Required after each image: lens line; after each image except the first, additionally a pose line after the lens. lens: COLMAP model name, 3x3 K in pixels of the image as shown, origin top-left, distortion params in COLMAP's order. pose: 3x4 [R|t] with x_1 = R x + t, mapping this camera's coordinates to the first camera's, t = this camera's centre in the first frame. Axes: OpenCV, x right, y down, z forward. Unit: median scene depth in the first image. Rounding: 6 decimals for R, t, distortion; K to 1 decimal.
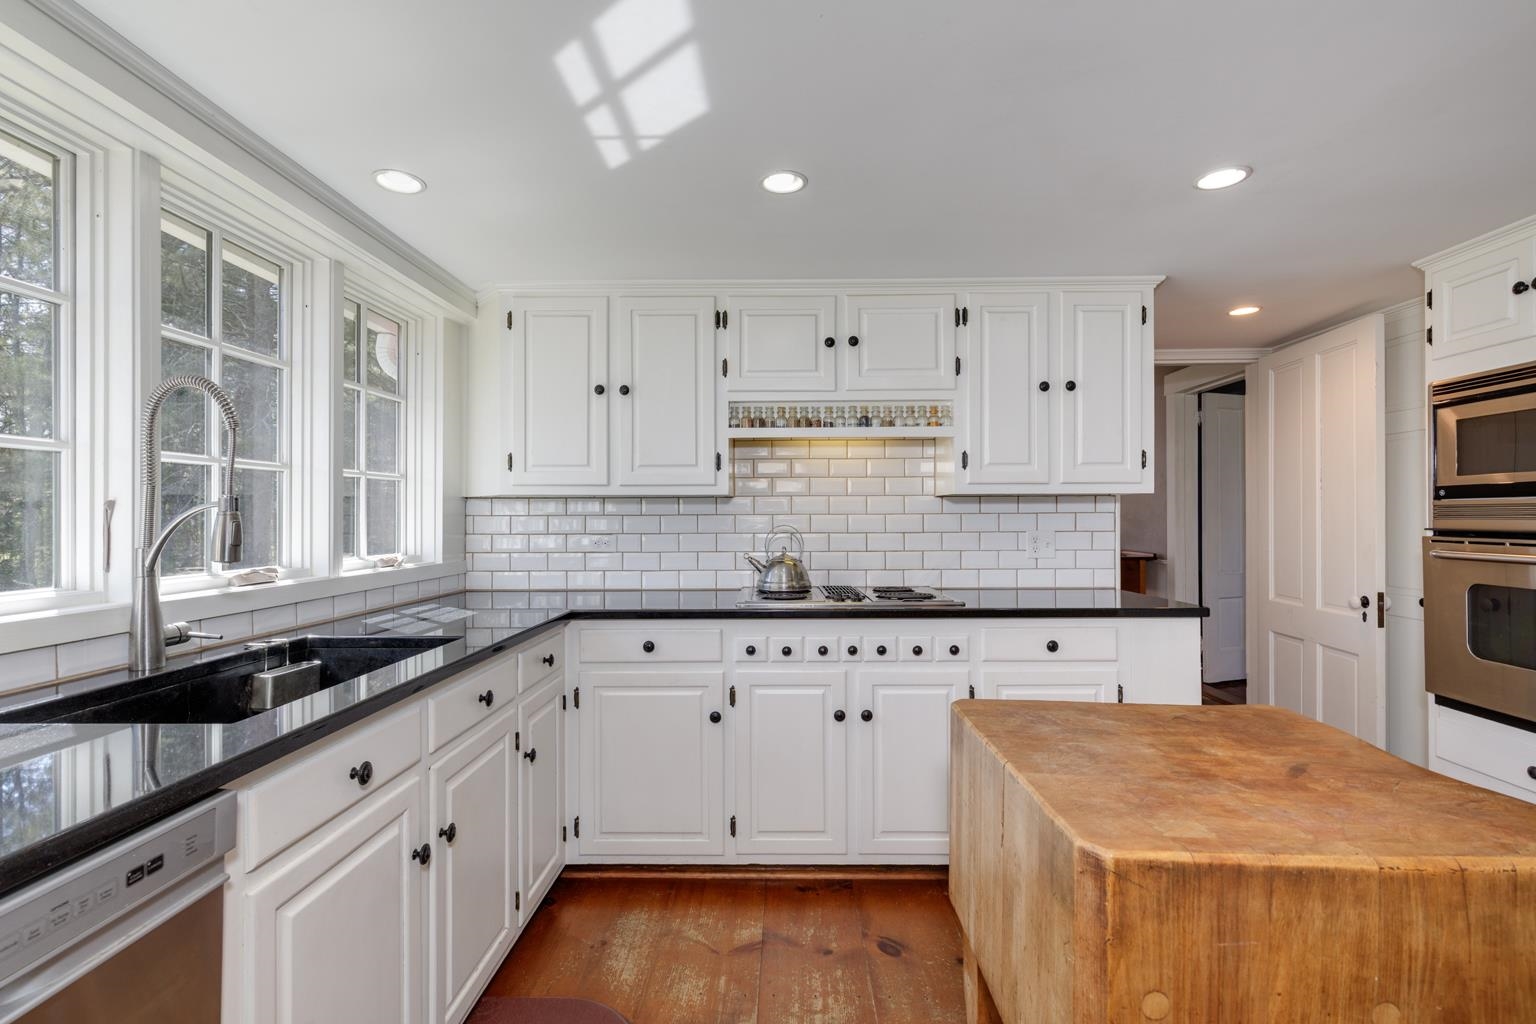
lens RADIAL K [[708.9, 0, 774.2], [0, 708.9, 517.9], [0, 0, 1]] dist [0.003141, -0.000284]
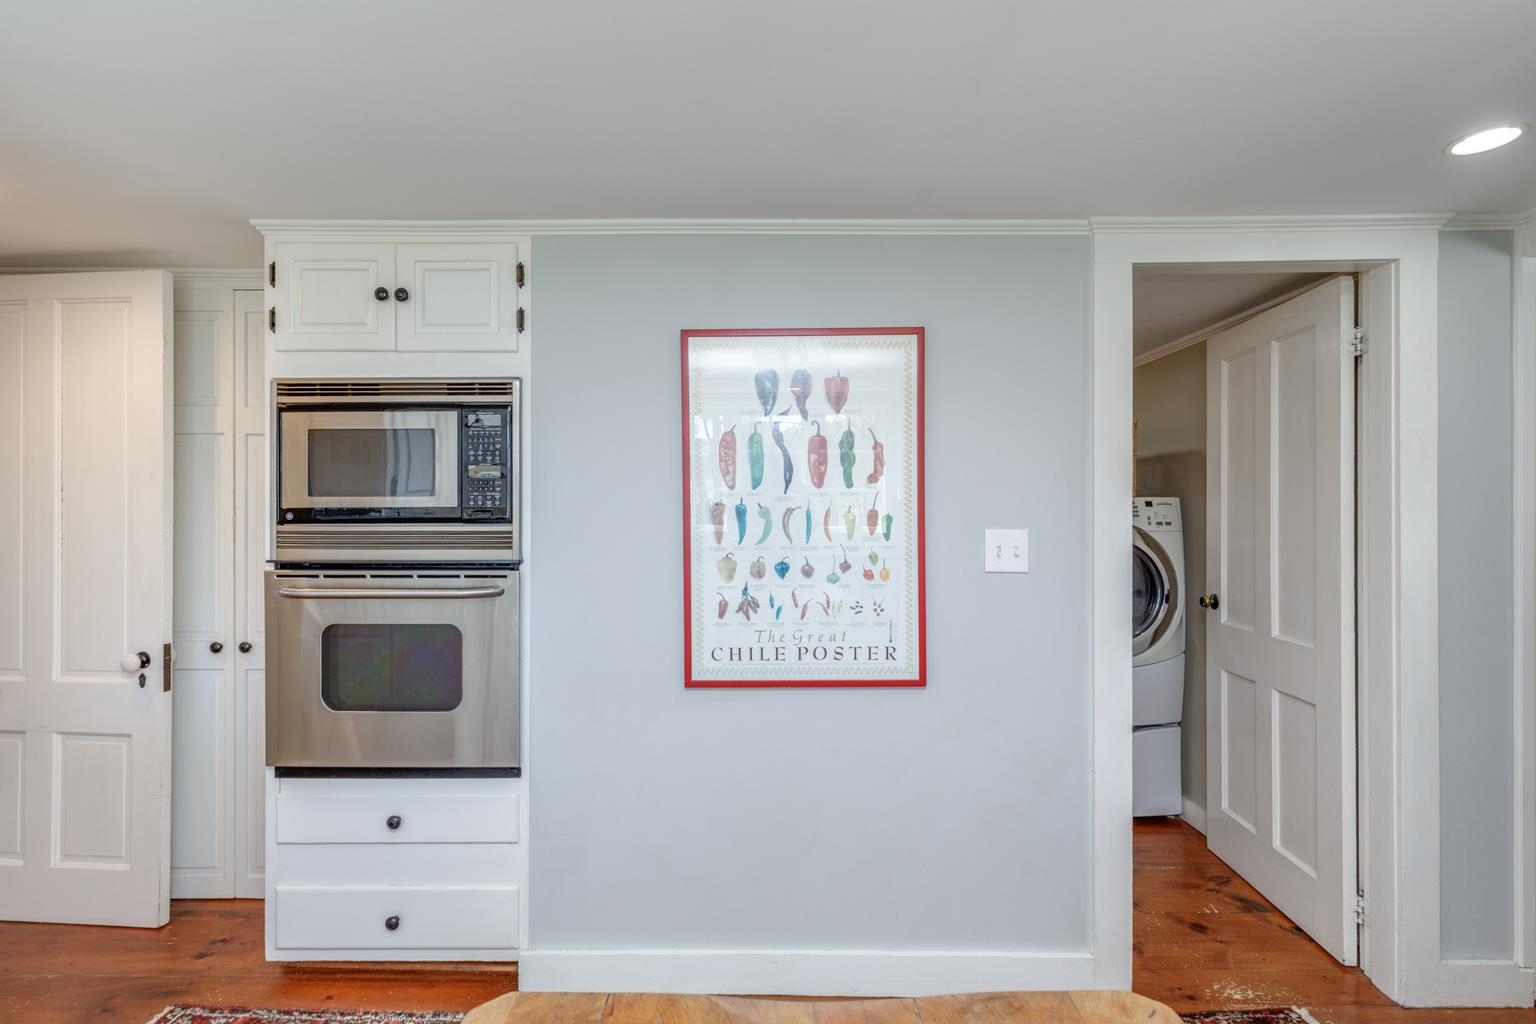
lens RADIAL K [[708.9, 0, 774.2], [0, 708.9, 517.9], [0, 0, 1]] dist [0.003141, -0.000284]
pose [[-0.003687, 0.009360, 0.999949, 0.122265], [-0.001818, 0.999954, -0.009366, -0.026161], [-0.999992, -0.001853, -0.003670, 0.435416]]
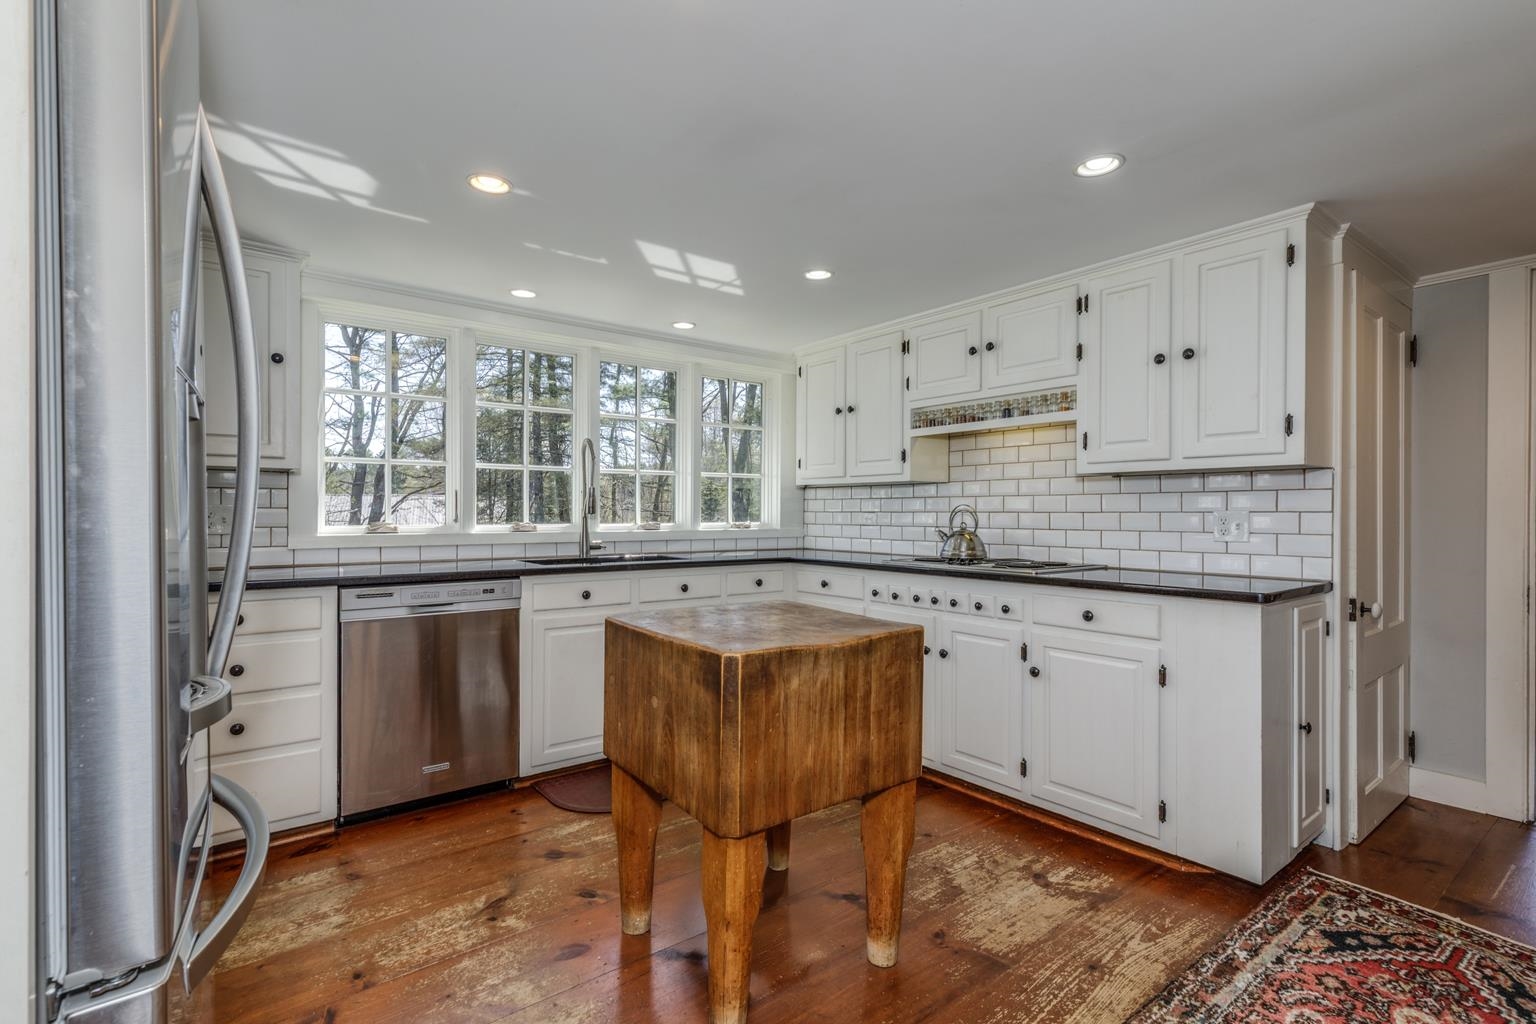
lens RADIAL K [[717.5, 0, 738.3], [0, 717.5, 517.2], [0, 0, 1]] dist [0.000563, -0.000042]
pose [[0.600214, 0.011461, -0.799758, 0.923502], [-0.007834, 0.999934, 0.008450, 0.029870], [0.799801, 0.001194, 0.600264, -0.050665]]
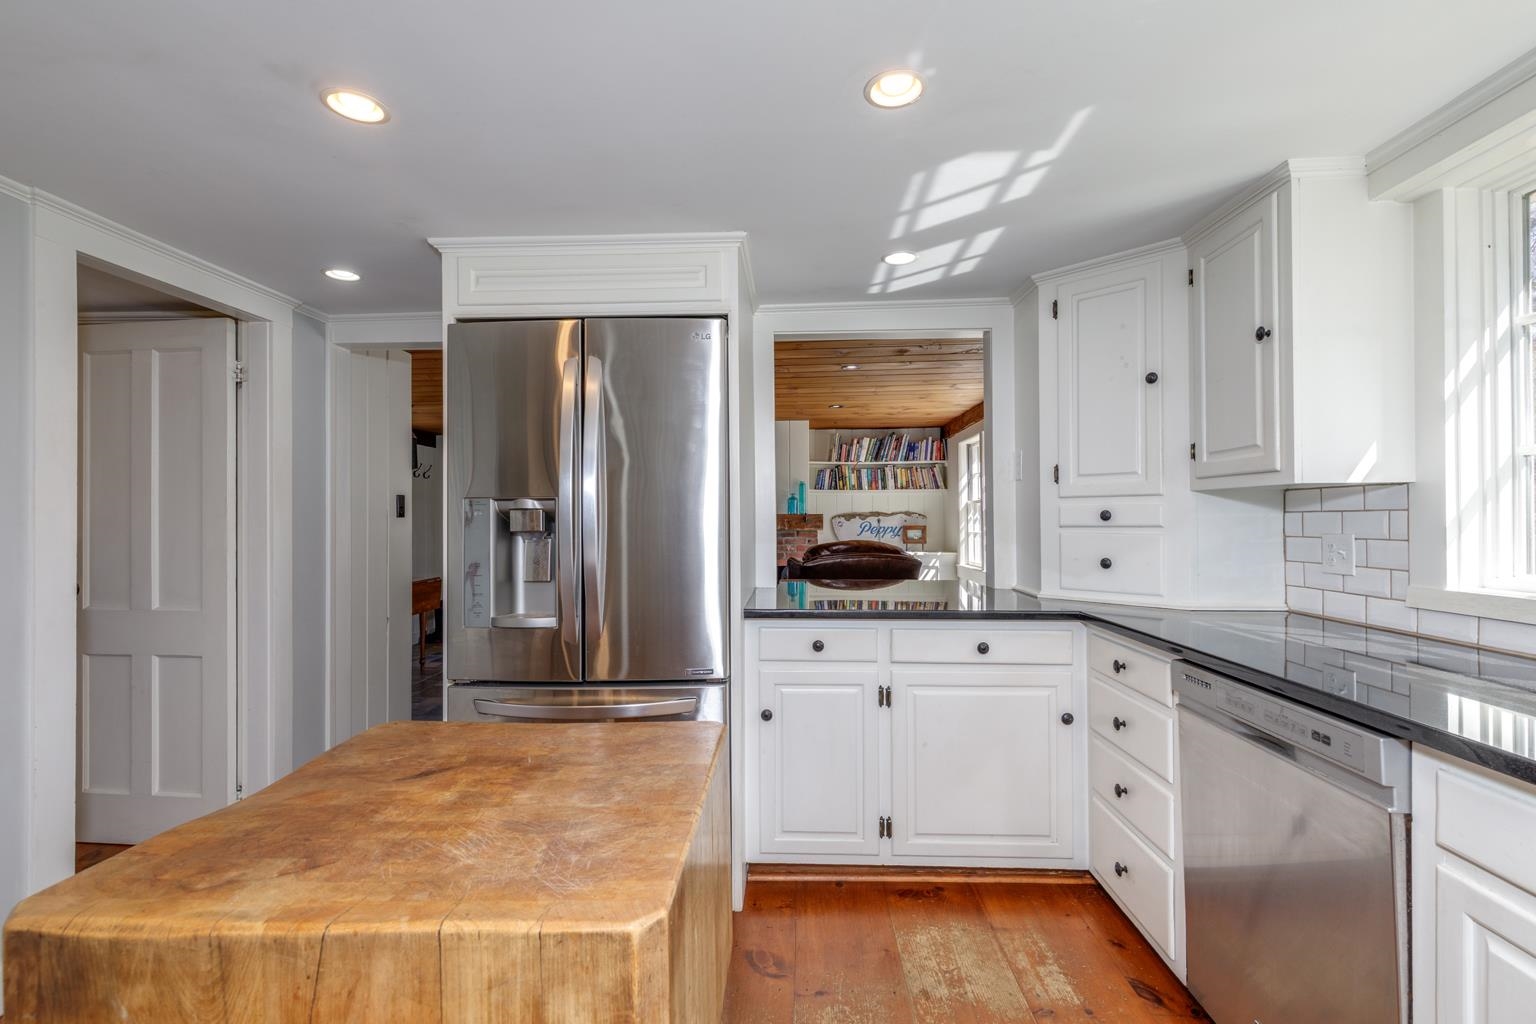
lens RADIAL K [[706.2, 0, 747.5], [0, 706.2, 516.9], [0, 0, 1]] dist [0.004137, 0.000096]
pose [[-0.998417, 0.009412, 0.055446, 0.101691], [0.009290, 0.999954, -0.002458, -0.001399], [-0.055466, -0.001939, -0.998459, 0.900847]]
